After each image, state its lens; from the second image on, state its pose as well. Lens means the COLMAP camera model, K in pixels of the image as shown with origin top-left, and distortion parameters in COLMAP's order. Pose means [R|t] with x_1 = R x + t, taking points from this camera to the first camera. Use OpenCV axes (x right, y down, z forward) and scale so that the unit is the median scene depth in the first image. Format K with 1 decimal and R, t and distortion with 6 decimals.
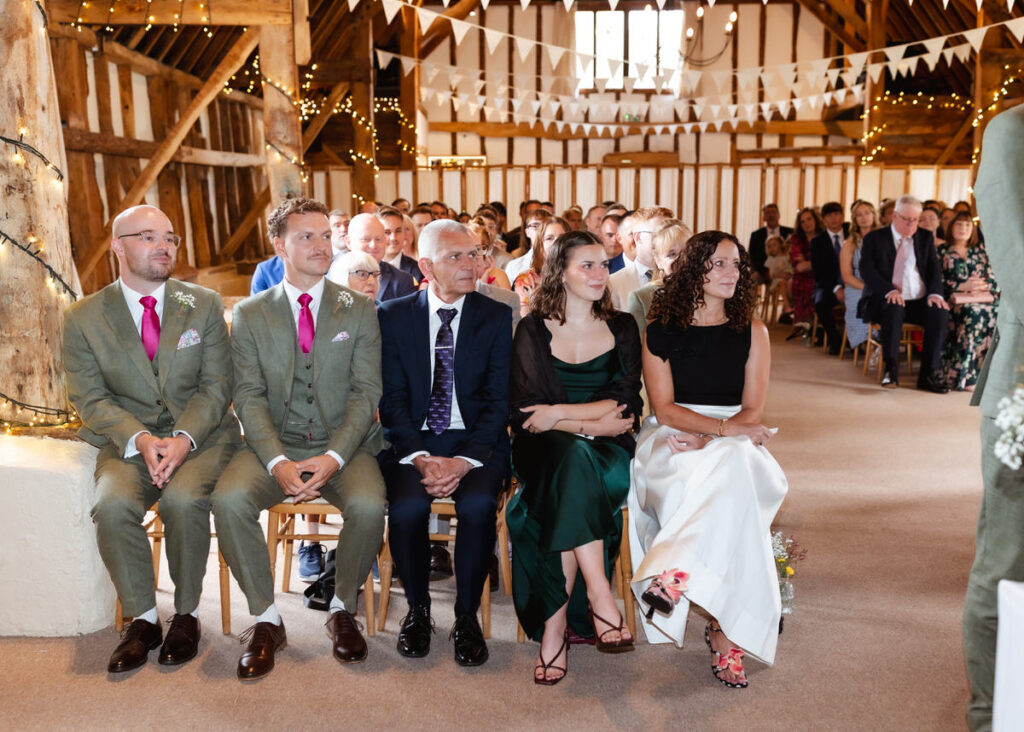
lens RADIAL K [[1073.3, 0, 496.6], [0, 1073.3, 364.7], [0, 0, 1]] dist [0.006064, -0.011932]
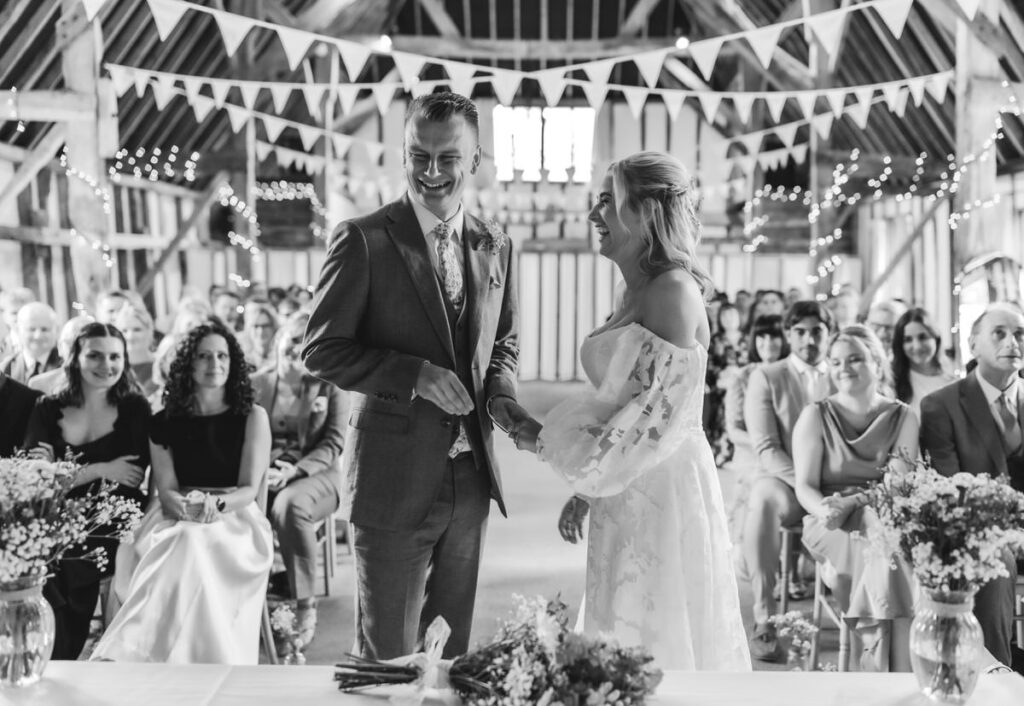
lens RADIAL K [[1029.4, 0, 534.0], [0, 1029.4, 357.1], [0, 0, 1]] dist [0.006654, -0.002020]
pose [[0.999702, 0.012734, 0.020840, 0.109421], [-0.011112, 0.997035, -0.076143, -0.003412], [-0.021748, 0.075889, 0.996879, -0.009459]]
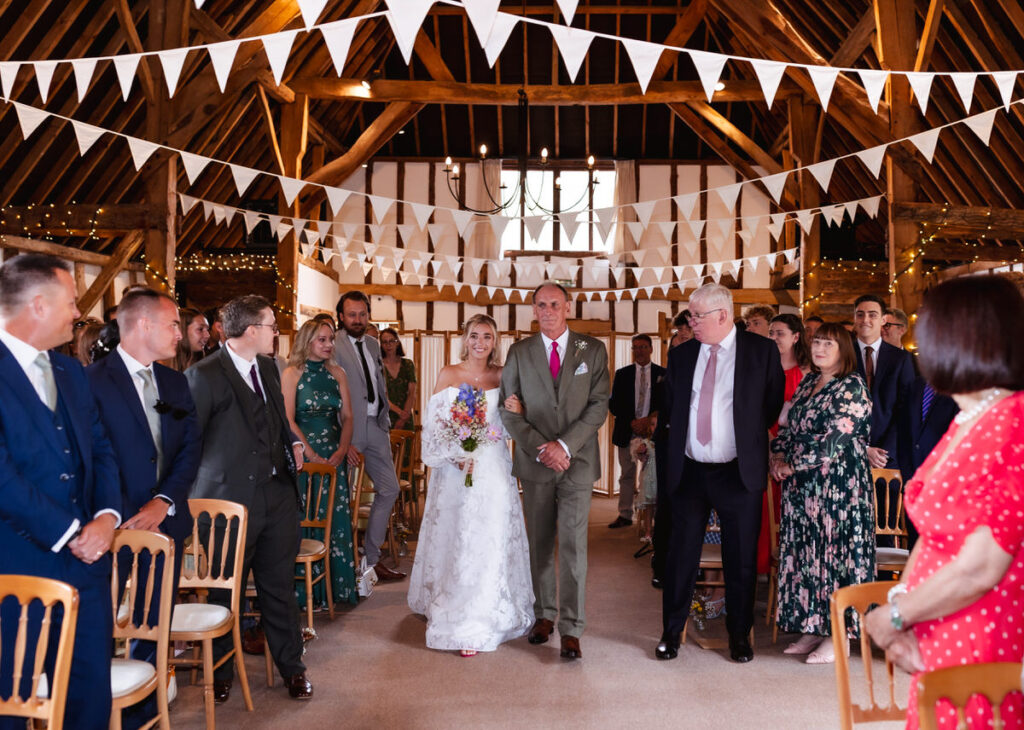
lens RADIAL K [[1050.6, 0, 545.0], [0, 1050.6, 365.6], [0, 0, 1]] dist [0.018476, 0.001473]
pose [[0.999872, 0.015845, -0.002178, 0.134638], [-0.015992, 0.988126, -0.152814, -0.027755], [-0.000269, 0.152830, 0.988253, 0.150476]]
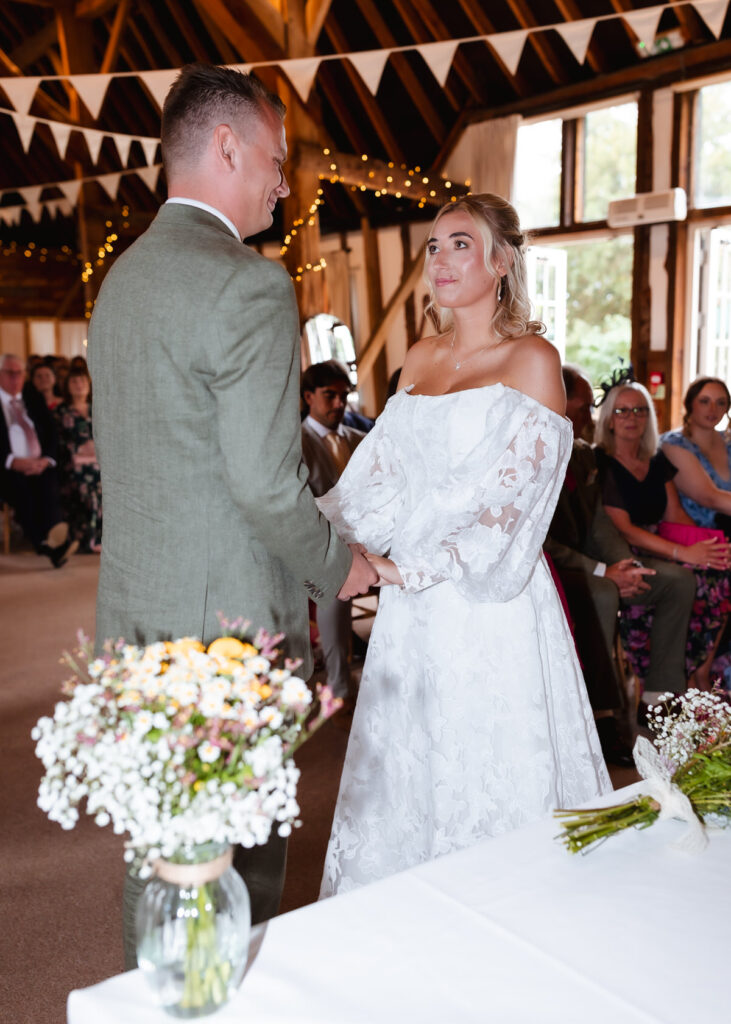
lens RADIAL K [[1050.6, 0, 391.7], [0, 1050.6, 492.3], [0, 0, 1]] dist [0.018476, 0.001473]
pose [[0.778855, -0.087422, 0.621082, 0.028236], [0.097477, 0.995078, 0.017826, -0.010270], [-0.619583, 0.046657, 0.783543, 0.041277]]
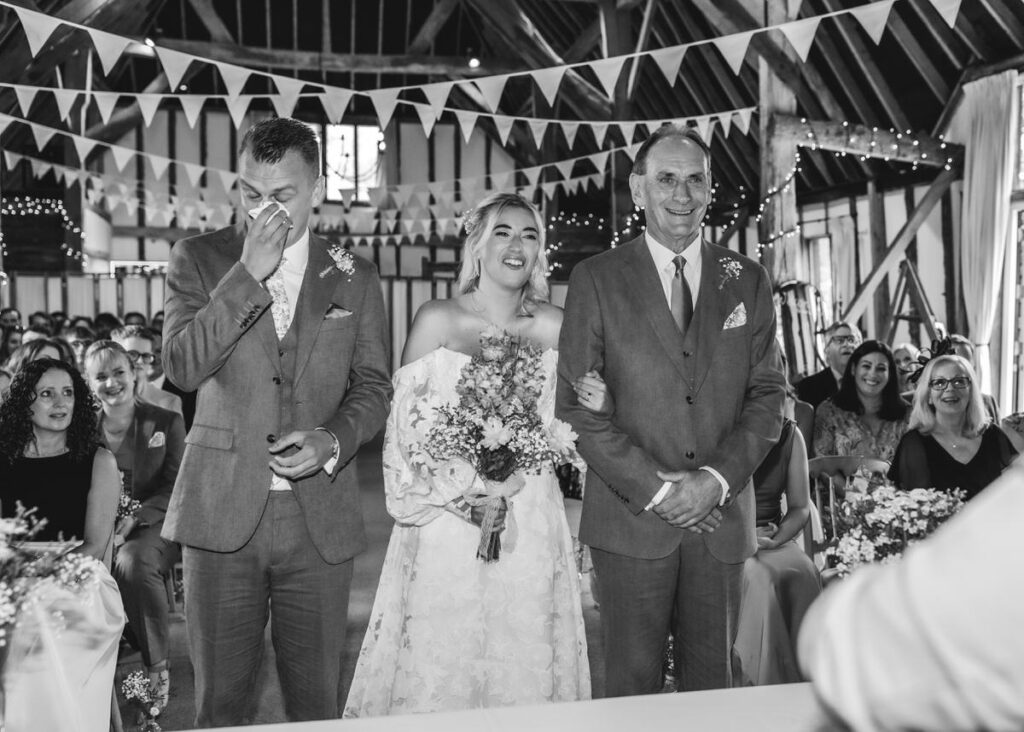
lens RADIAL K [[1076.6, 0, 558.0], [0, 1076.6, 366.6], [0, 0, 1]] dist [0.012463, -0.010225]
pose [[0.966265, -0.001523, 0.257545, 0.084584], [0.026197, 0.995377, -0.092399, -0.003565], [-0.256213, 0.096029, 0.961838, -0.010753]]
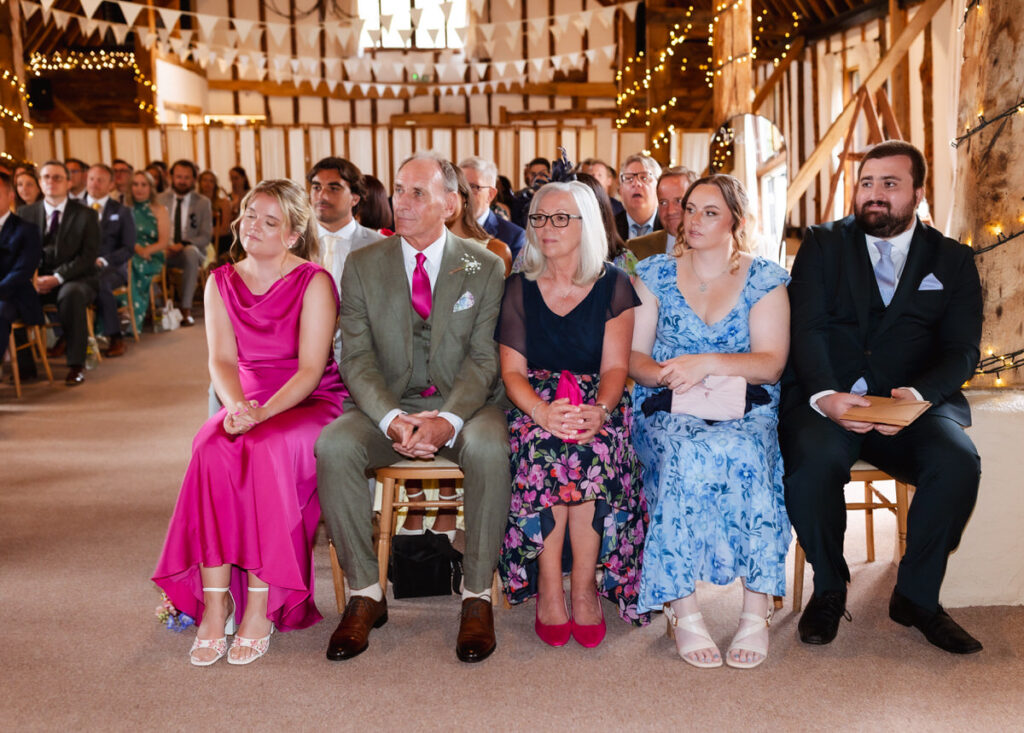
lens RADIAL K [[1076.6, 0, 558.0], [0, 1076.6, 367.1], [0, 0, 1]] dist [0.012463, -0.010225]
pose [[0.998419, -0.005368, 0.055956, 0.230034], [0.003477, 0.999421, 0.033842, 0.000301], [-0.056105, -0.033594, 0.997860, 0.008194]]
